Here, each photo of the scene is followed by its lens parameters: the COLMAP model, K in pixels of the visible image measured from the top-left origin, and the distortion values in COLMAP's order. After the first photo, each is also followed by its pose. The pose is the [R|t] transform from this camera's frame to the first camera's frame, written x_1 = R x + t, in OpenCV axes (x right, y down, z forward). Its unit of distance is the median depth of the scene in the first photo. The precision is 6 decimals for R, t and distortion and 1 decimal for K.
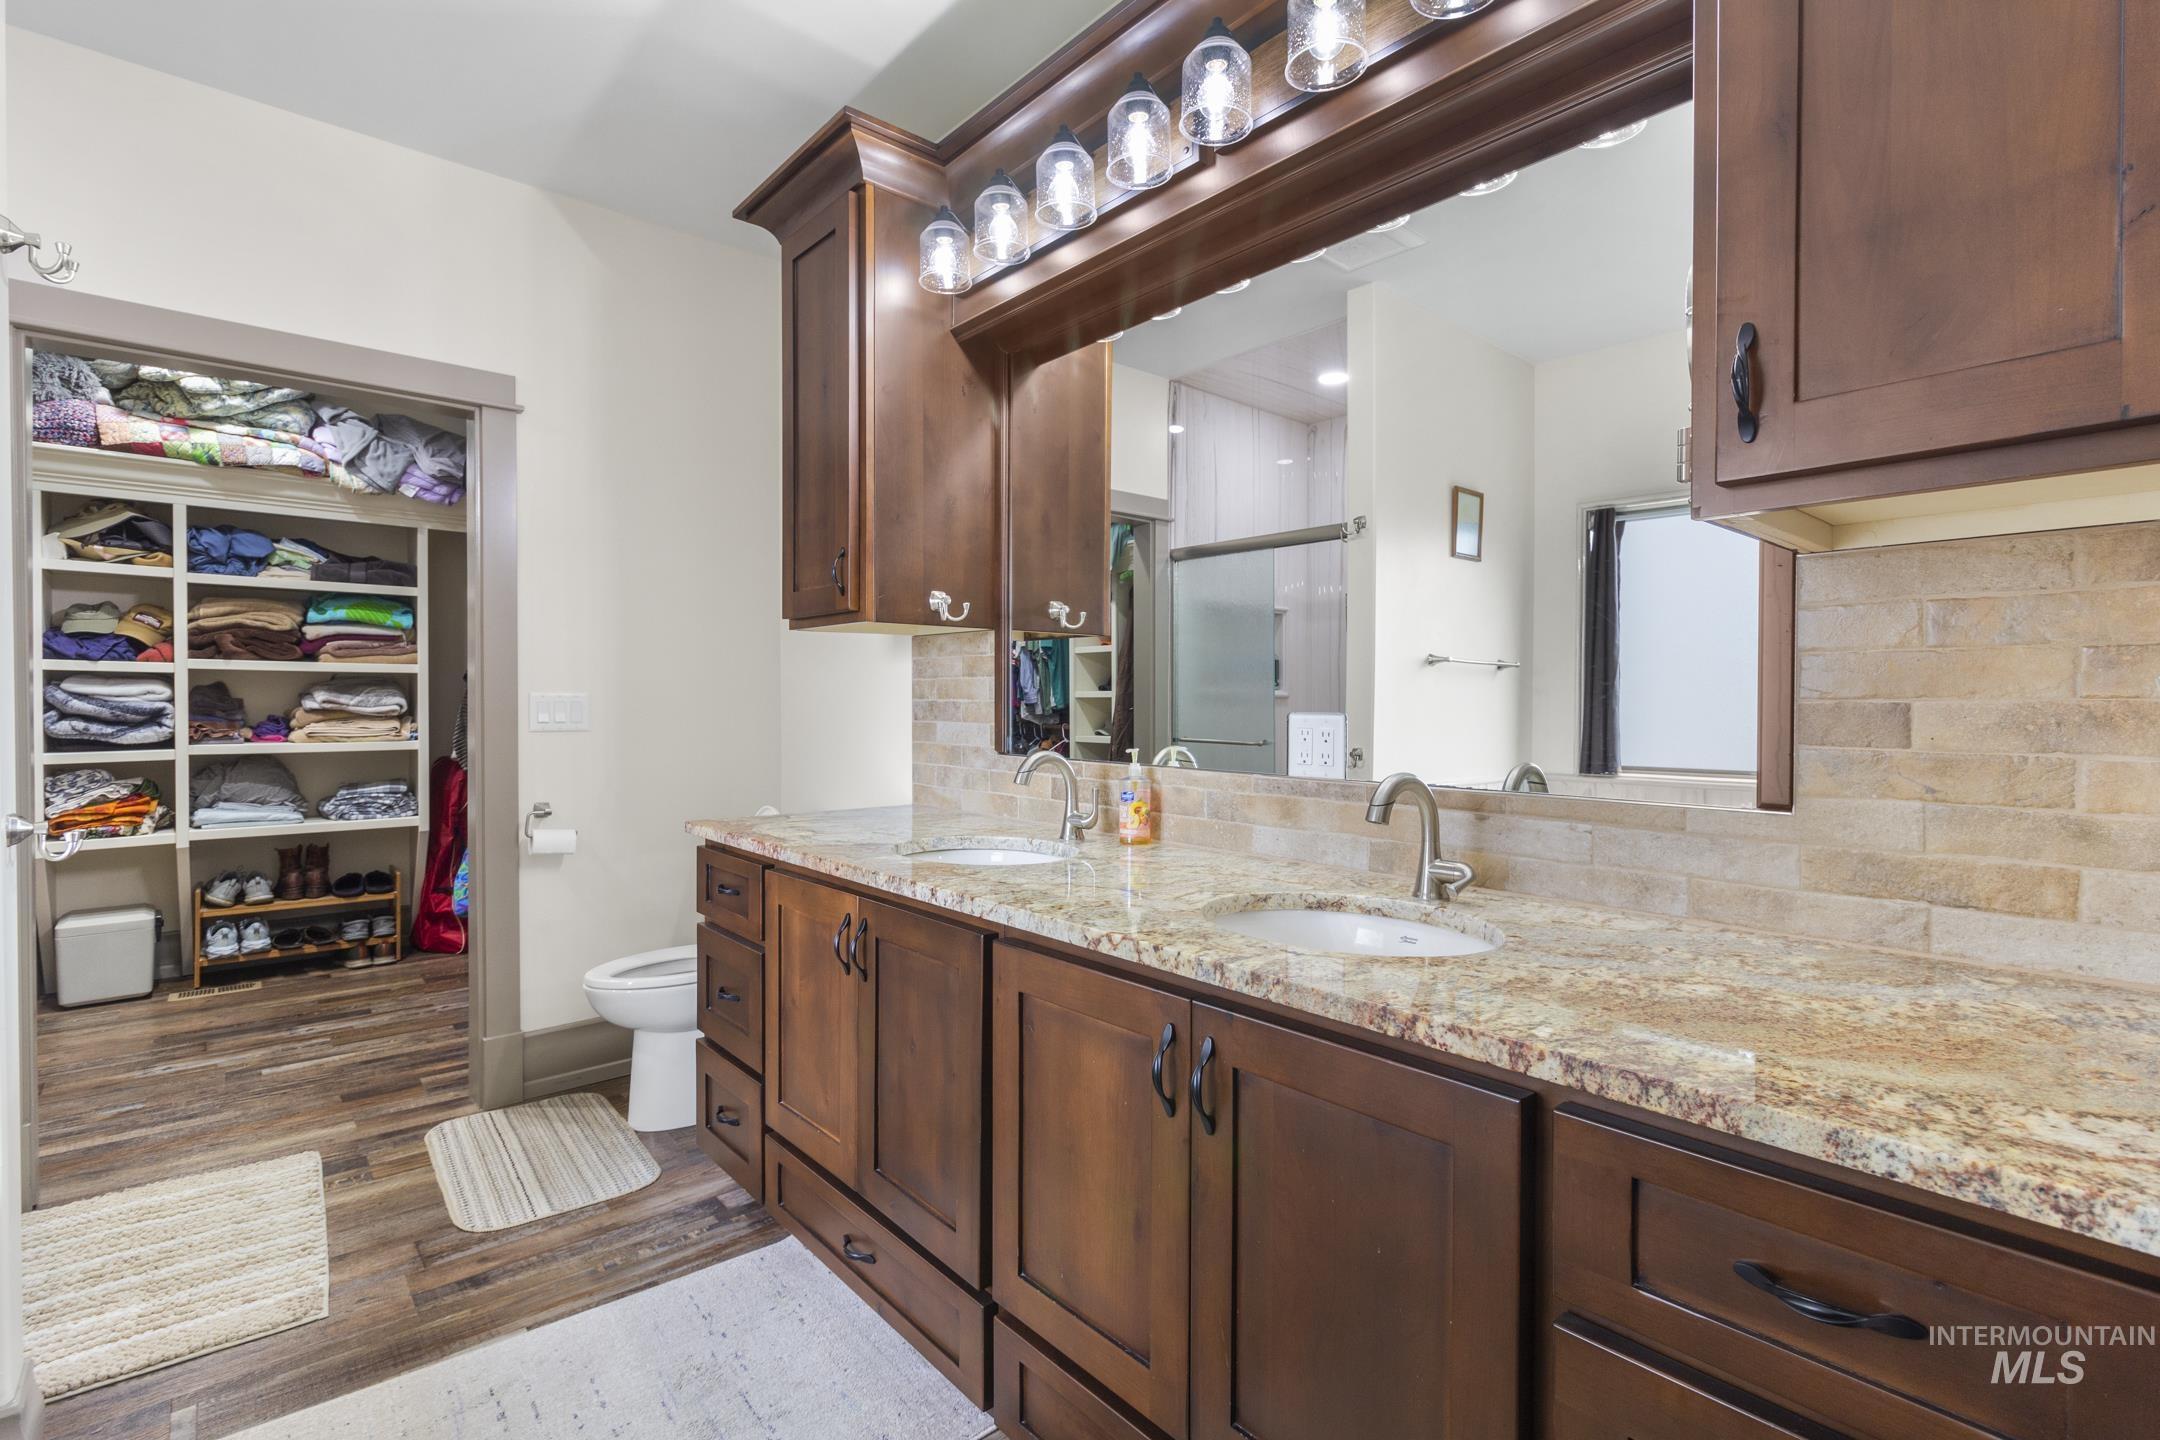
lens RADIAL K [[995.8, 0, 1087.6], [0, 995.8, 703.3], [0, 0, 1]] dist [0.003809, -0.000023]
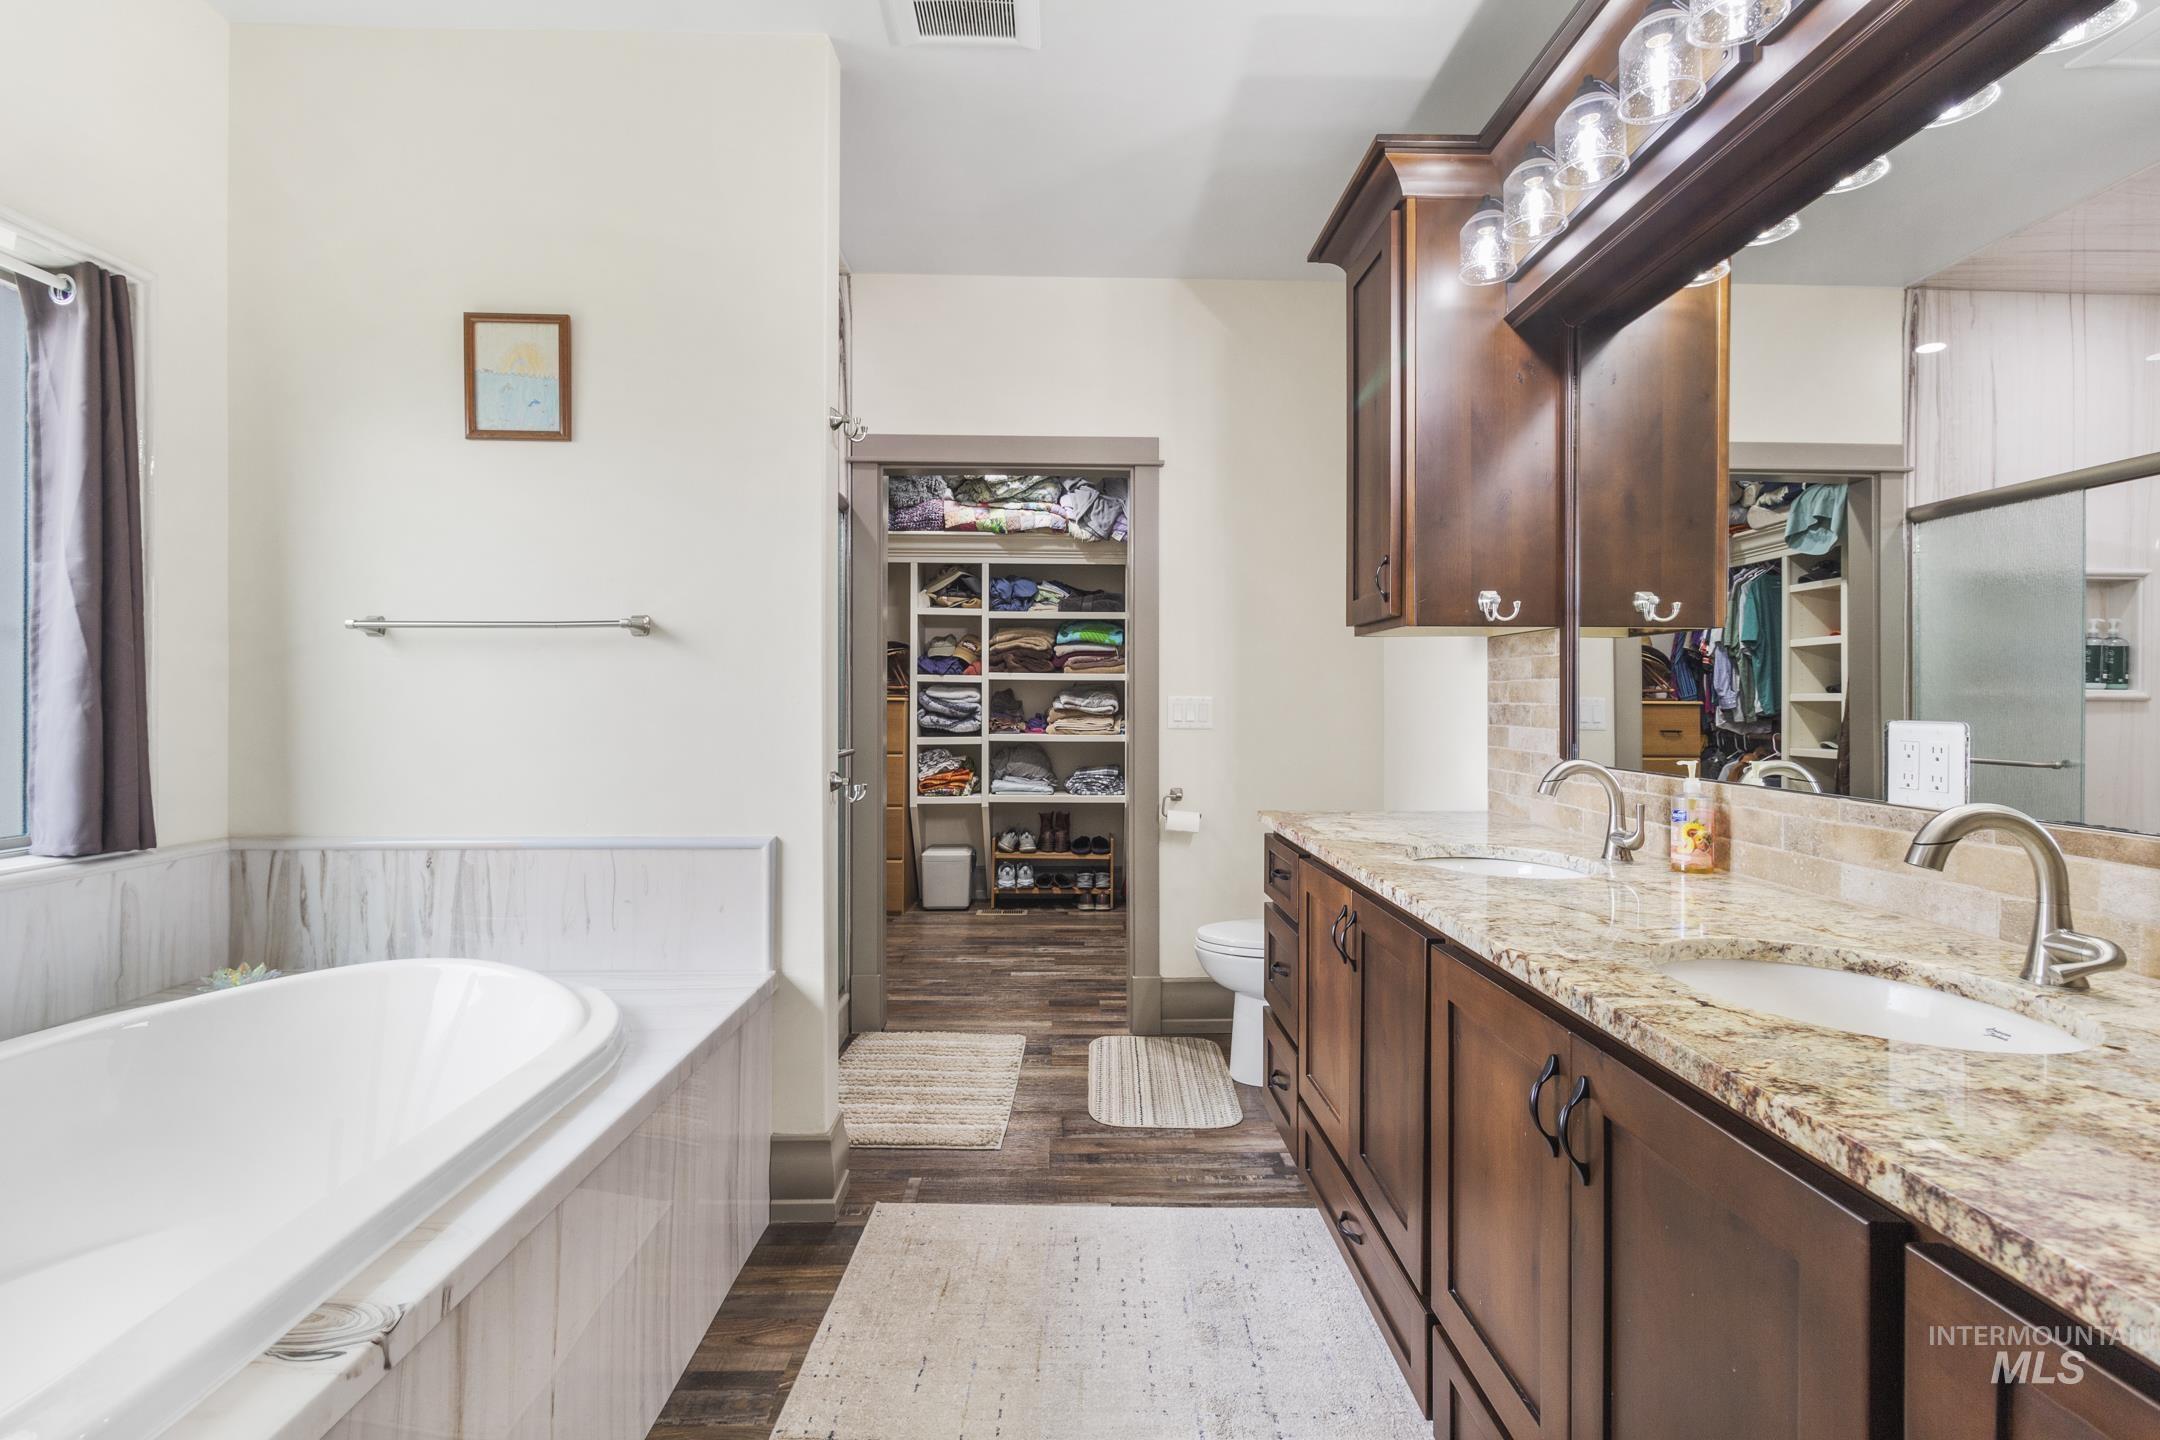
lens RADIAL K [[1003.0, 0, 1083.8], [0, 1003.0, 692.2], [0, 0, 1]] dist [0.001729, 0.000076]
pose [[0.768367, -0.004074, -0.639997, 0.176501], [-0.005008, 0.999911, -0.012378, -0.000031], [0.639990, 0.012716, 0.768278, 0.002649]]
